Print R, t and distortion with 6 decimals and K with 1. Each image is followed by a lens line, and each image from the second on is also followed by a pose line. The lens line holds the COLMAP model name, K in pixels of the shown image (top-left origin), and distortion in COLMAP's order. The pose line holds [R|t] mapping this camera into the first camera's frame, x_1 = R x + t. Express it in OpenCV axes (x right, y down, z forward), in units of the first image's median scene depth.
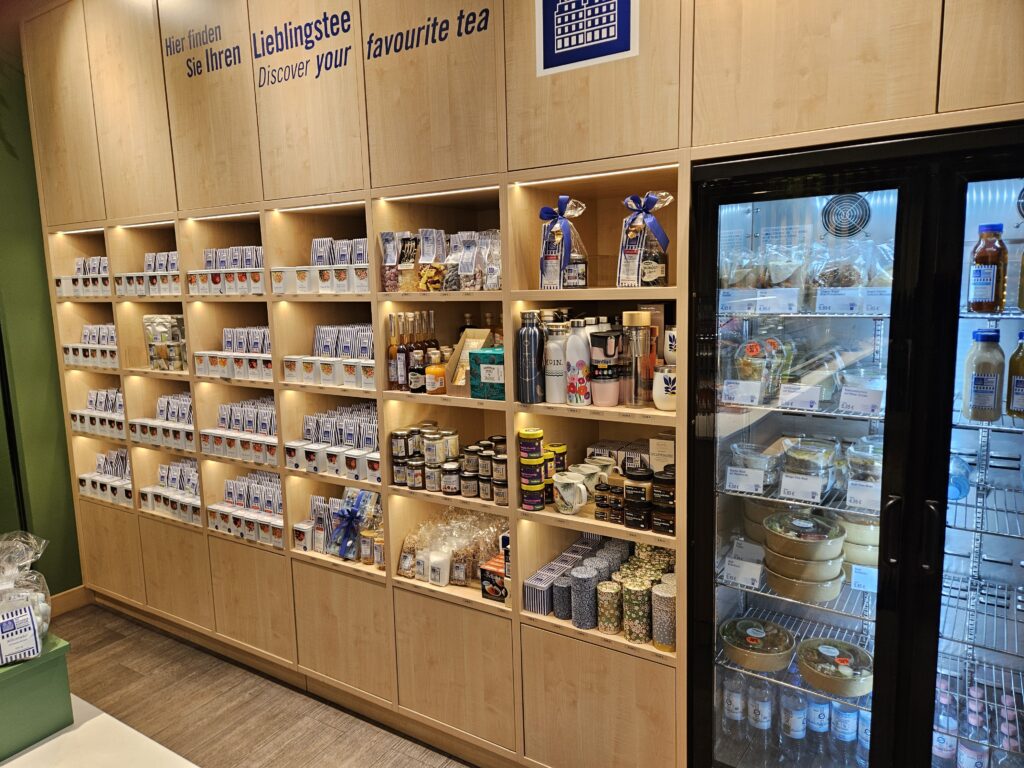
lens RADIAL K [[705.6, 0, 512.0], [0, 705.6, 384.0], [0, 0, 1]] dist [0.039581, -0.005661]
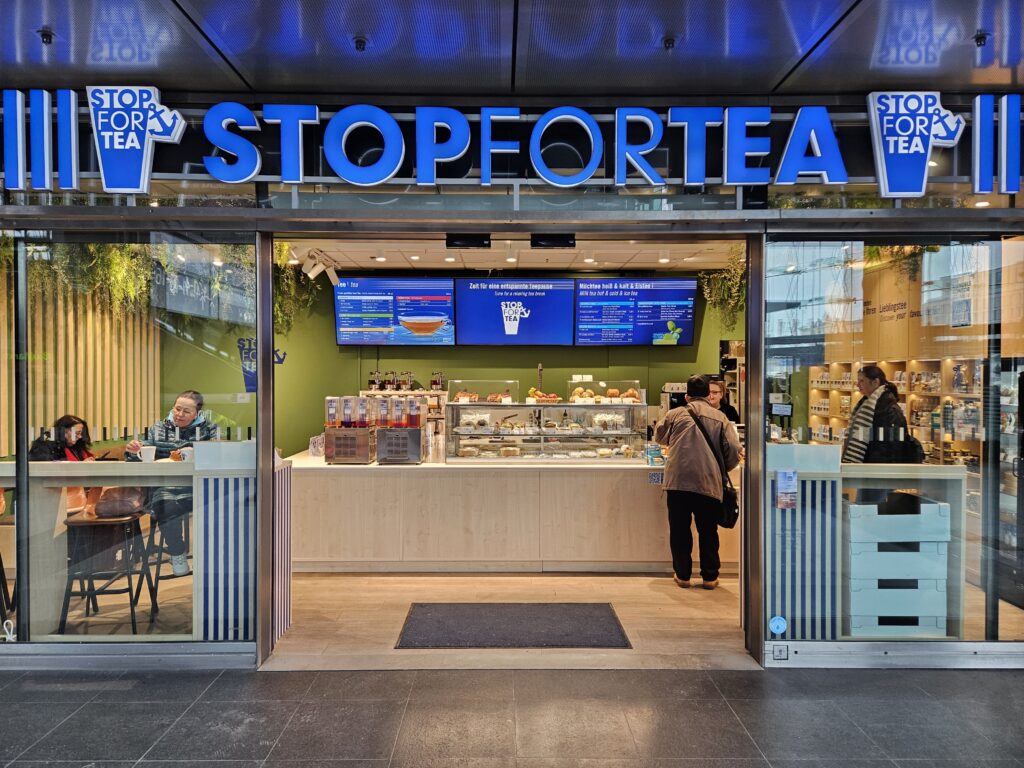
lens RADIAL K [[705.6, 0, 512.0], [0, 705.6, 384.0], [0, 0, 1]] dist [0.039581, -0.005661]
pose [[0.559904, 0.042580, -0.827462, 1.348956], [-0.141453, 0.988930, -0.044826, 0.207350], [0.816393, 0.142145, 0.559729, -2.020638]]
